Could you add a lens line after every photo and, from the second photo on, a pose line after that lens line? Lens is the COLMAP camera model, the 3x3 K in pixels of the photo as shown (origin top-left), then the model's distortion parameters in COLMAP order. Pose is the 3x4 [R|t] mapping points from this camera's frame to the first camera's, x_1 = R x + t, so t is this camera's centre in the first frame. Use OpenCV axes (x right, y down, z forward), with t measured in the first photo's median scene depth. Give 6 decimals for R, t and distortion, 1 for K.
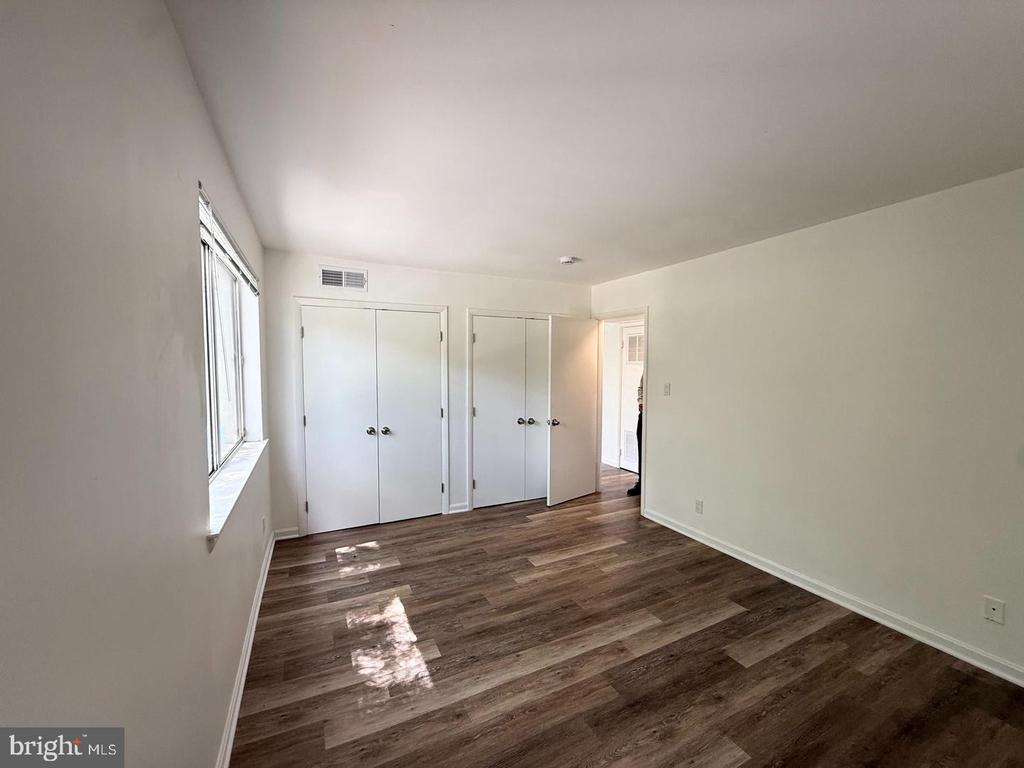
lens RADIAL K [[406.0, 0, 509.5], [0, 406.0, 383.5], [0, 0, 1]] dist [-0.002252, -0.000660]
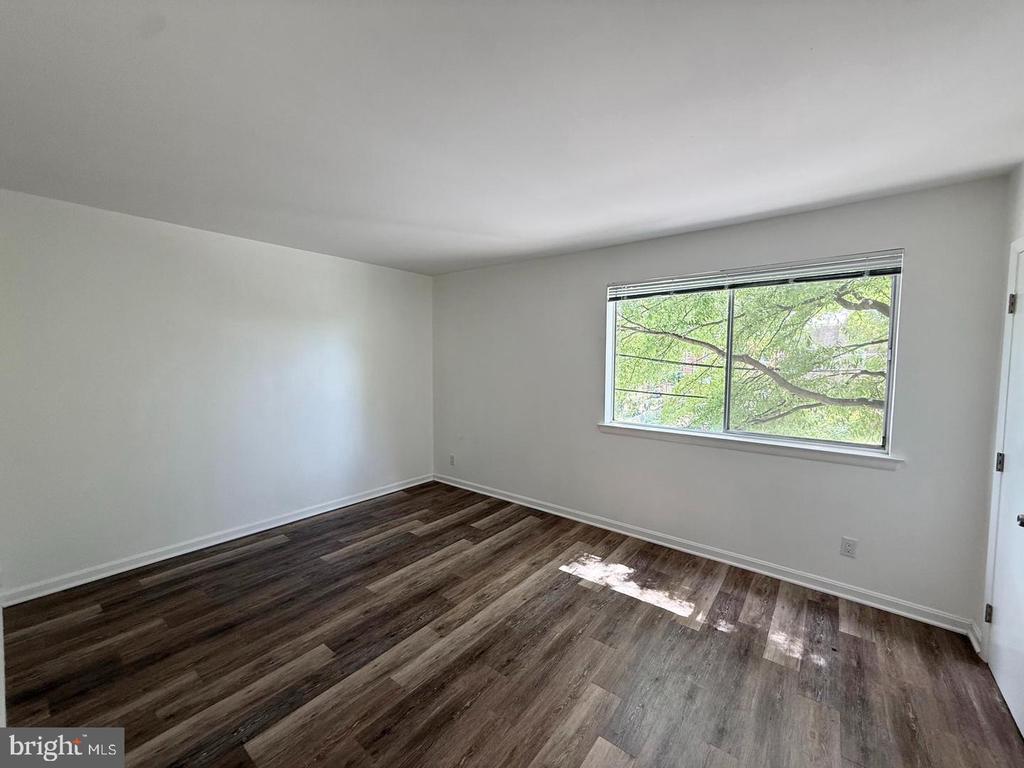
lens RADIAL K [[406.0, 0, 509.5], [0, 406.0, 383.5], [0, 0, 1]] dist [-0.002252, -0.000660]
pose [[-0.905123, 0.017966, -0.424770, 0.531990], [-0.030697, 0.993737, 0.107443, -0.084912], [0.424040, 0.110288, -0.898903, 1.888786]]
